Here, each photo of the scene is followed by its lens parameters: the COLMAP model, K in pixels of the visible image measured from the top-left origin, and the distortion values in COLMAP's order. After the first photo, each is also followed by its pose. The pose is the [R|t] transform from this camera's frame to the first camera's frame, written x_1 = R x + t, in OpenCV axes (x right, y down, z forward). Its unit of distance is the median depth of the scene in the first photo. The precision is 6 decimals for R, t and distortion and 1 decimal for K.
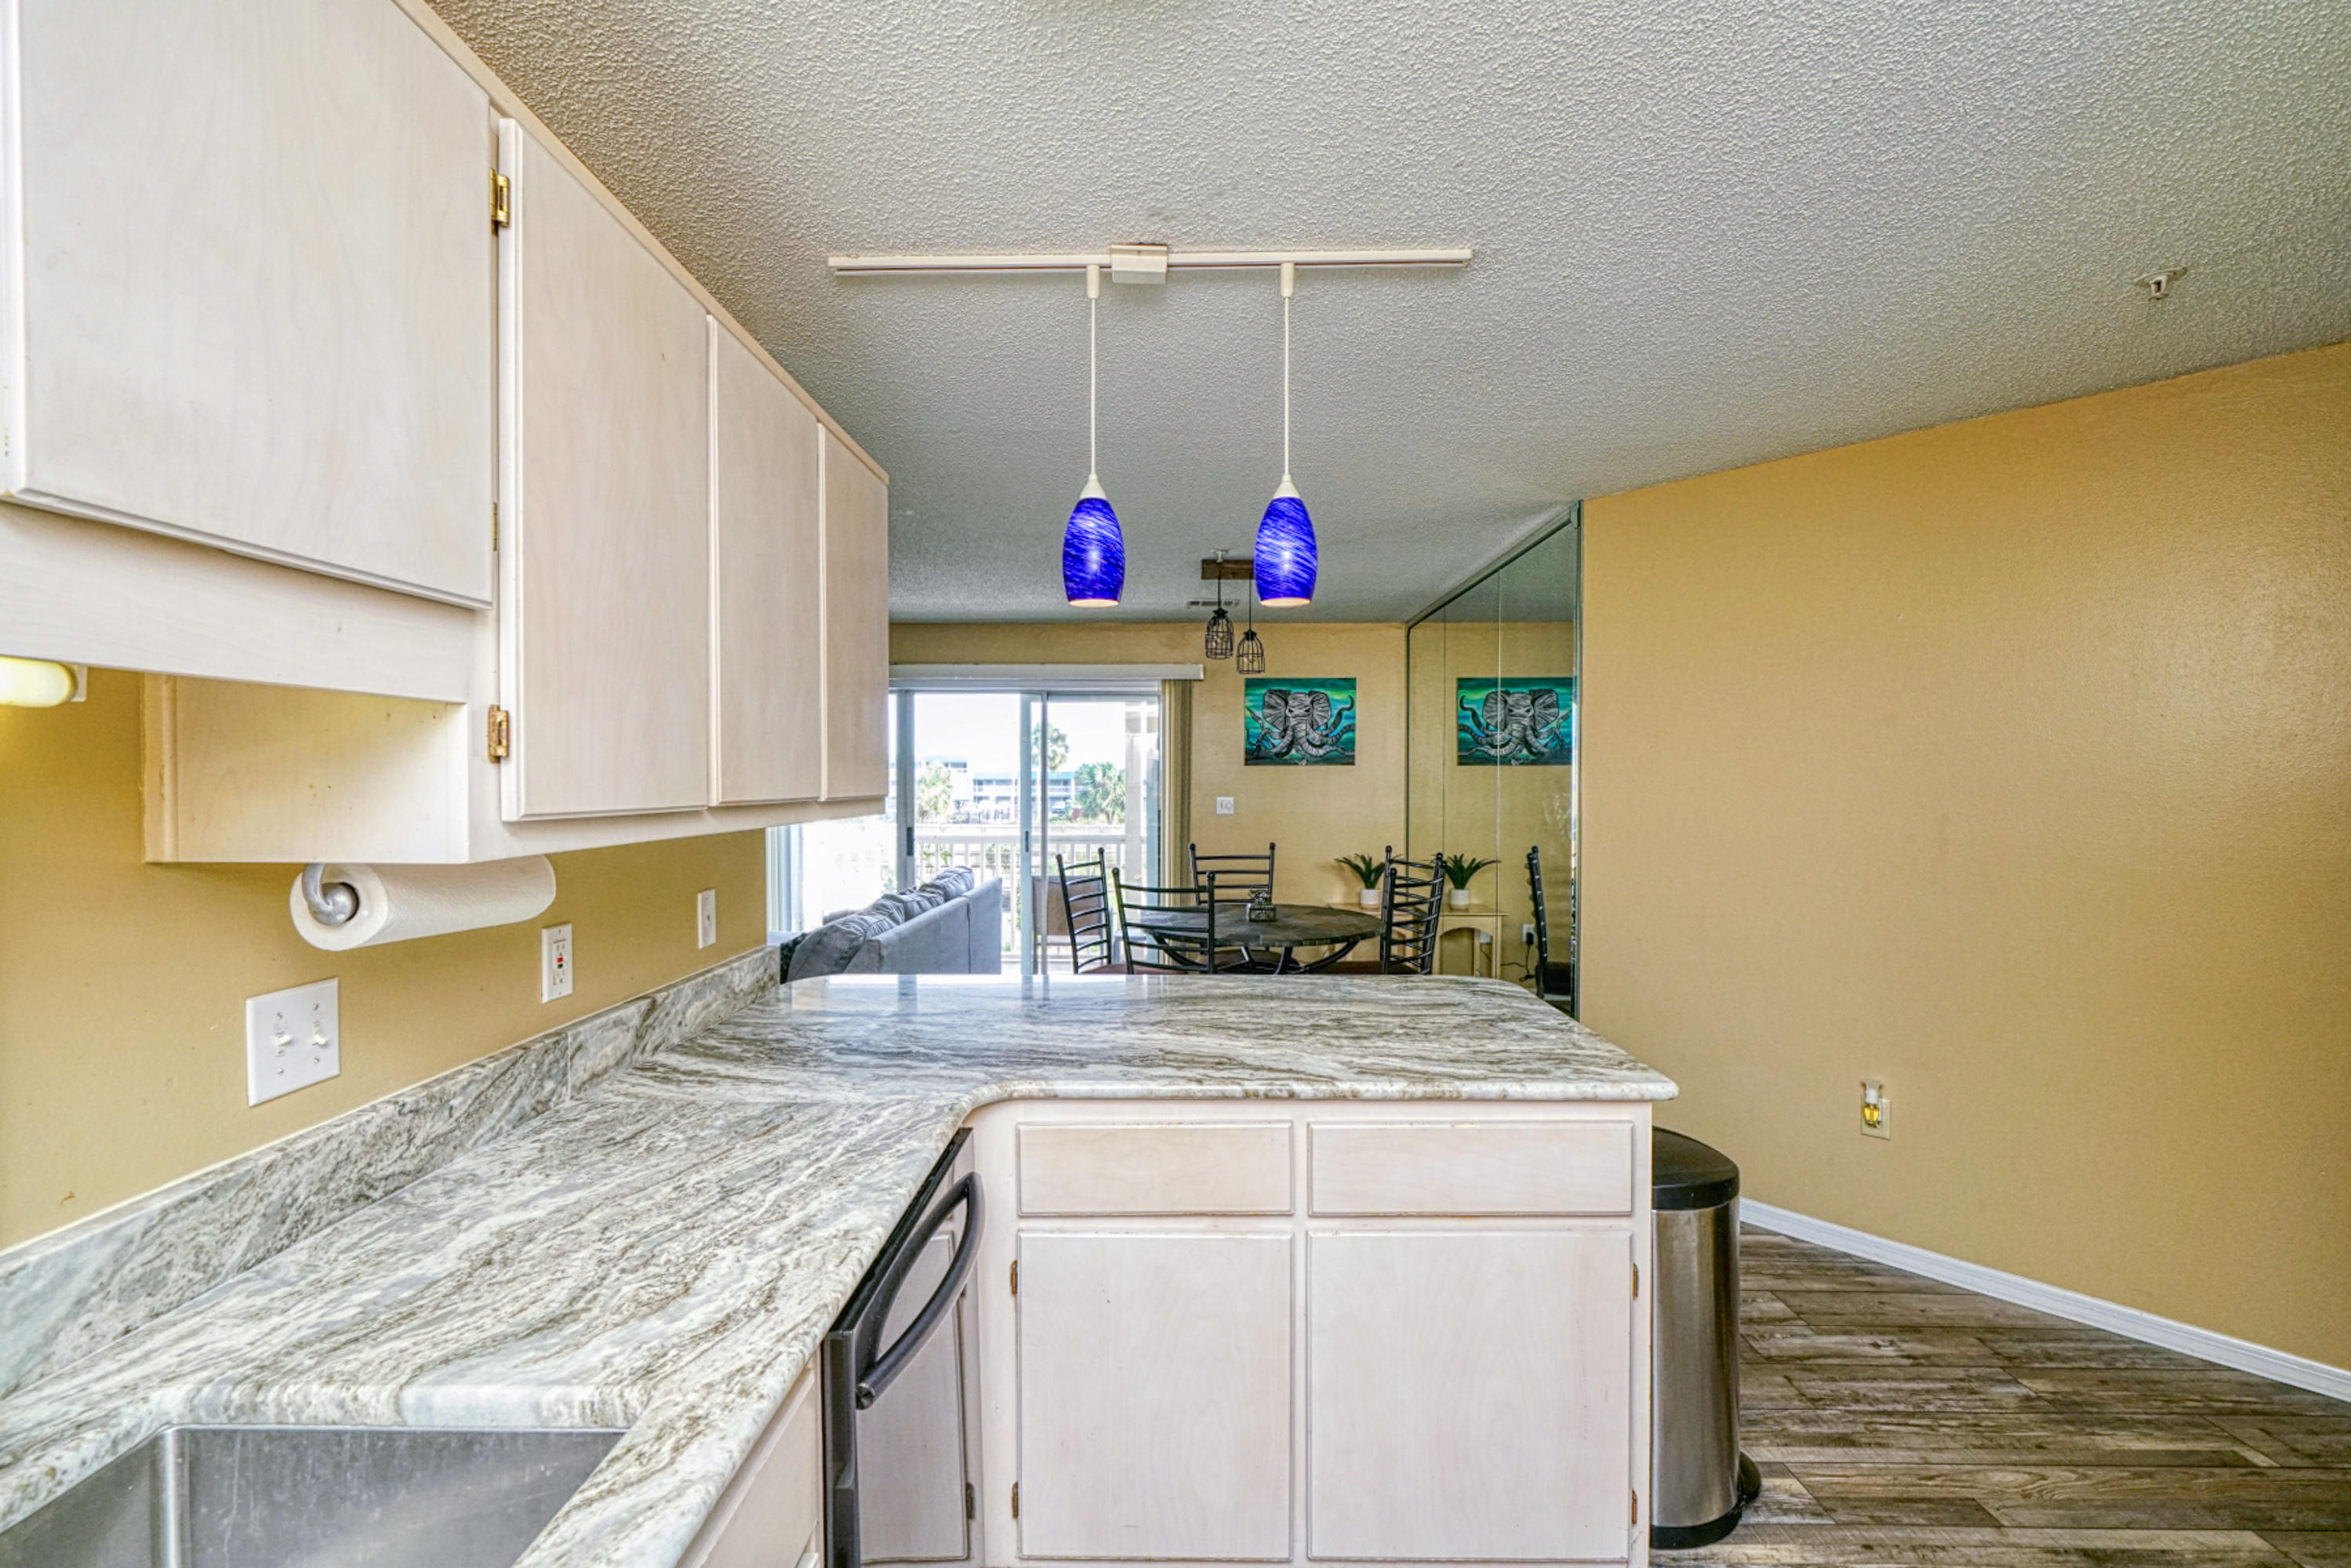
lens RADIAL K [[1022.5, 0, 1175.5], [0, 1022.5, 784.0], [0, 0, 1]] dist [-0.001580, -0.000125]
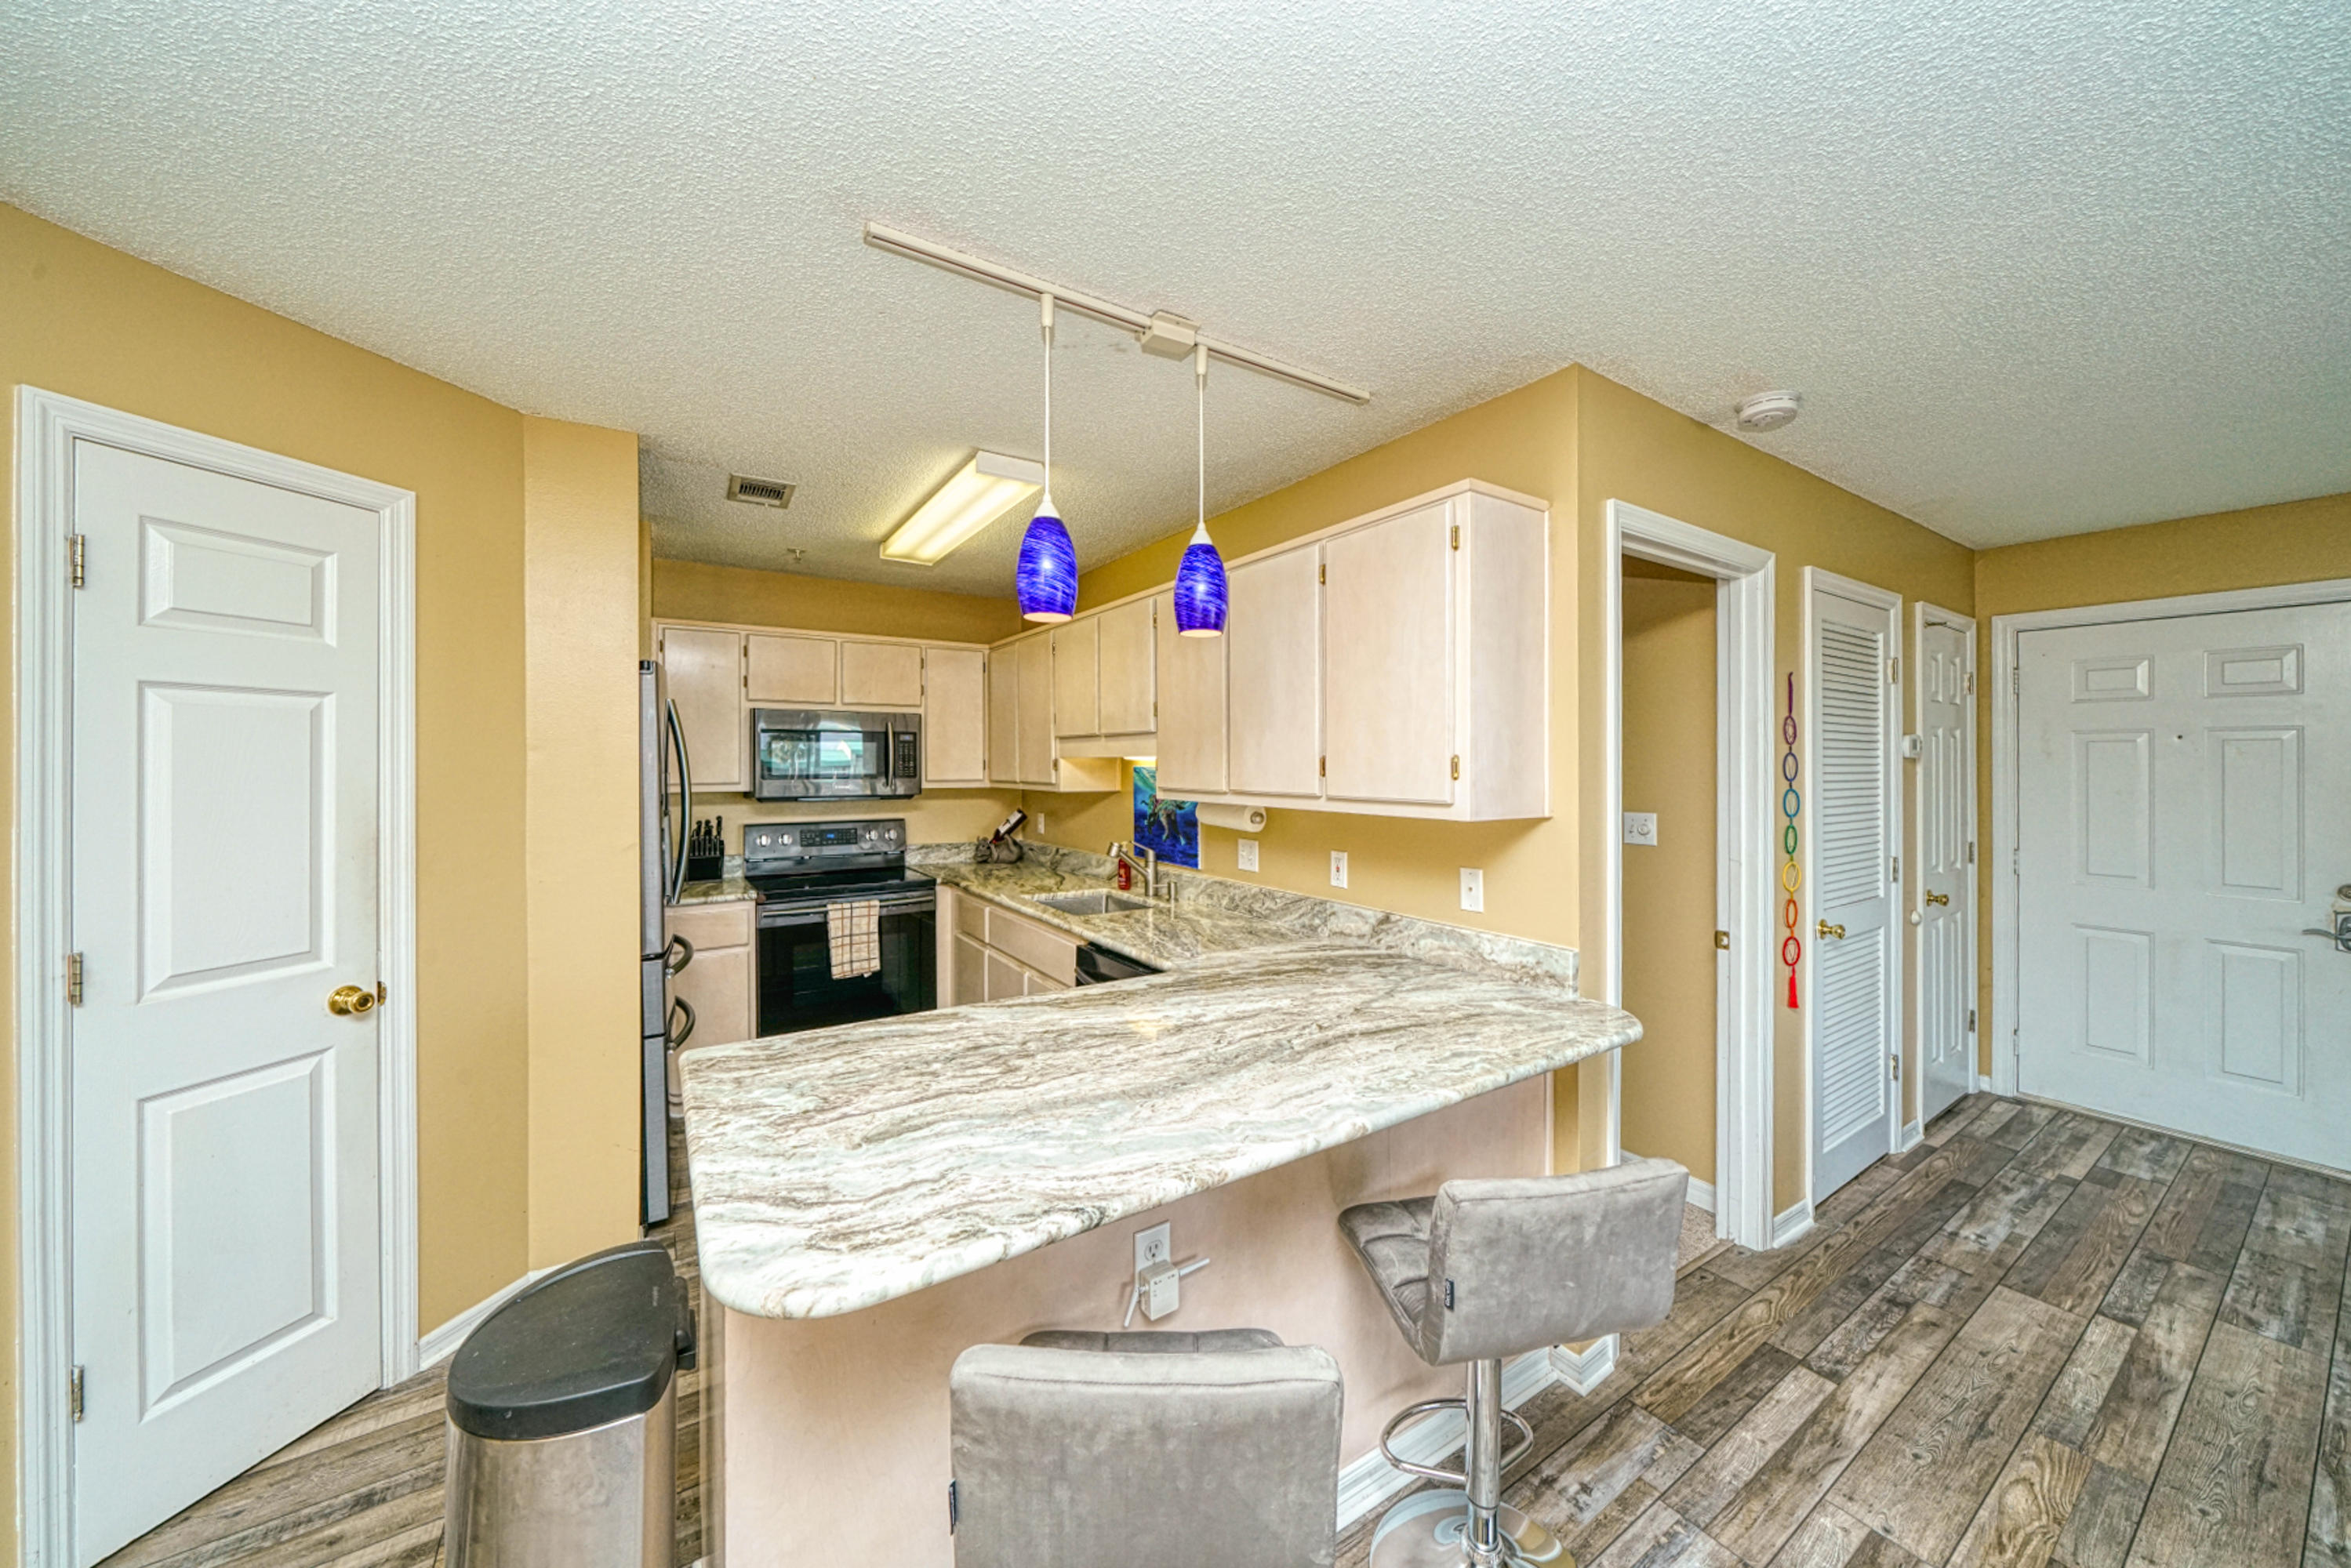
lens RADIAL K [[816.8, 0, 1182.3], [0, 816.8, 760.7], [0, 0, 1]] dist [-0.003254, -0.000332]
pose [[-0.831492, -0.003627, -0.555525, 0.137237], [-0.006076, 0.999978, 0.002564, -0.010920], [0.555503, 0.005507, -0.831496, 0.535517]]
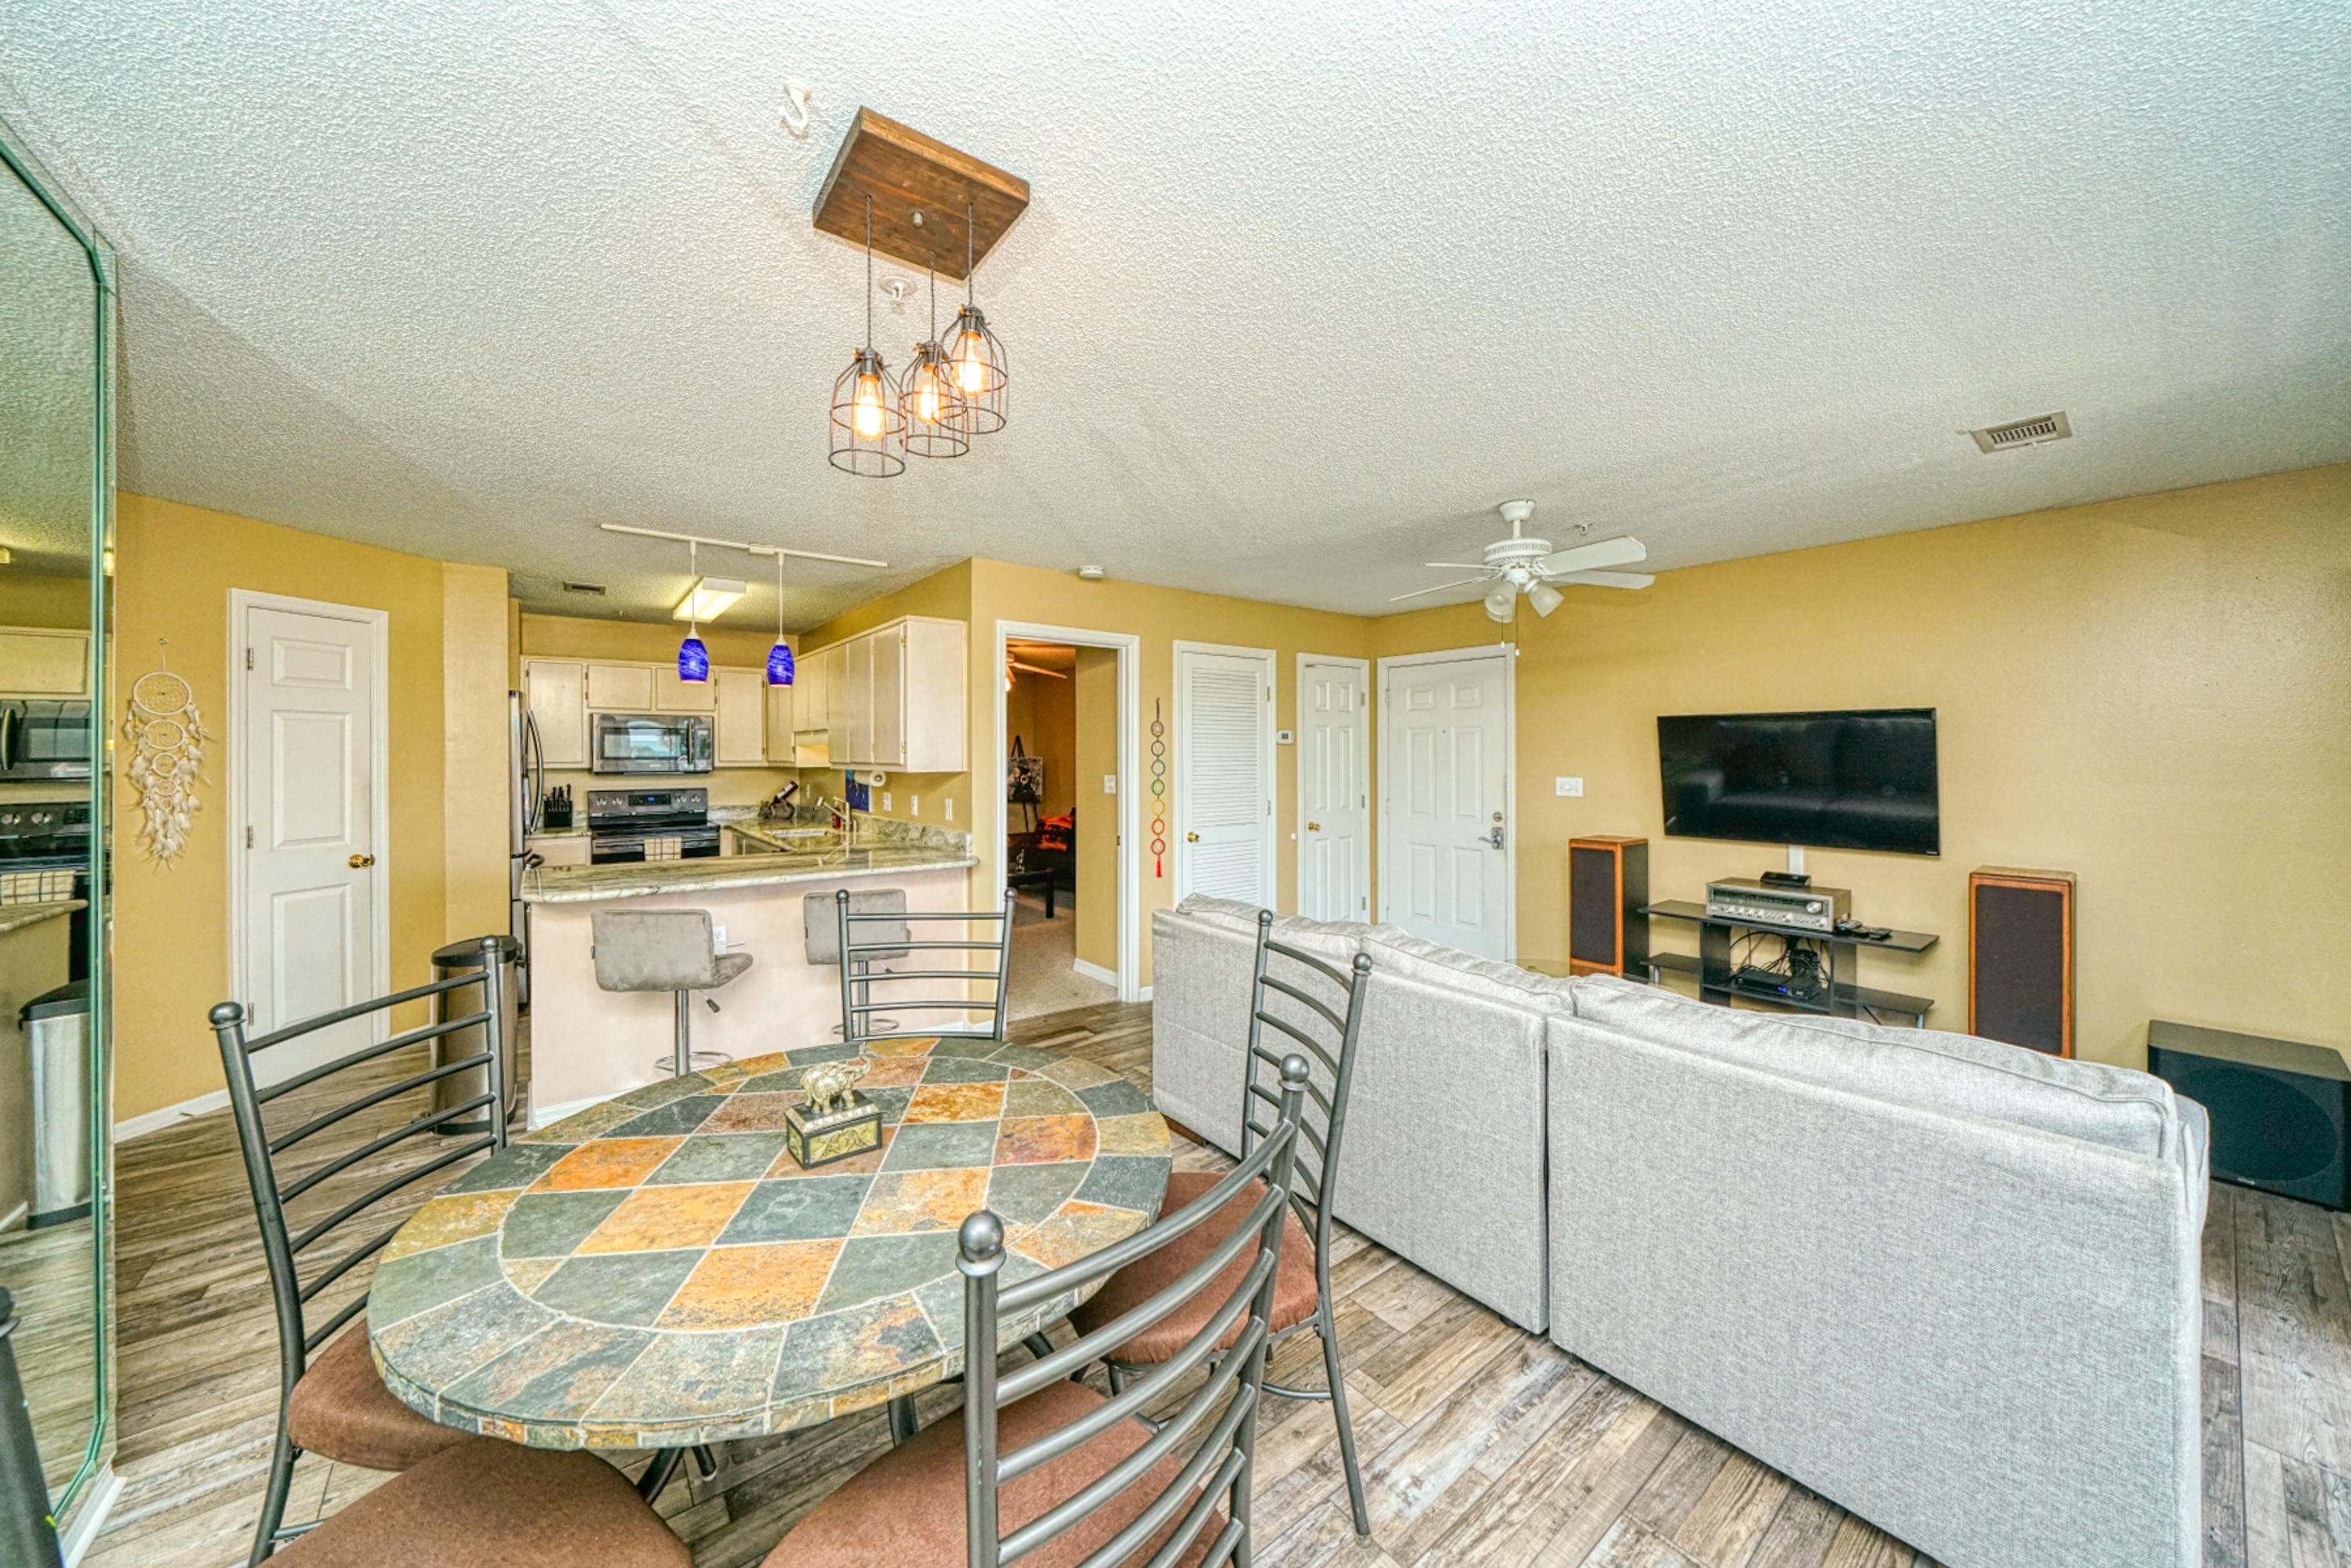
lens RADIAL K [[819.5, 0, 1166.2], [0, 819.5, 751.3], [0, 0, 1]] dist [-0.001589, -0.000216]
pose [[-0.787411, -0.001982, -0.616425, 0.125624], [-0.003199, 0.999995, 0.000871, -0.006567], [0.616420, 0.002658, -0.787413, 0.960564]]
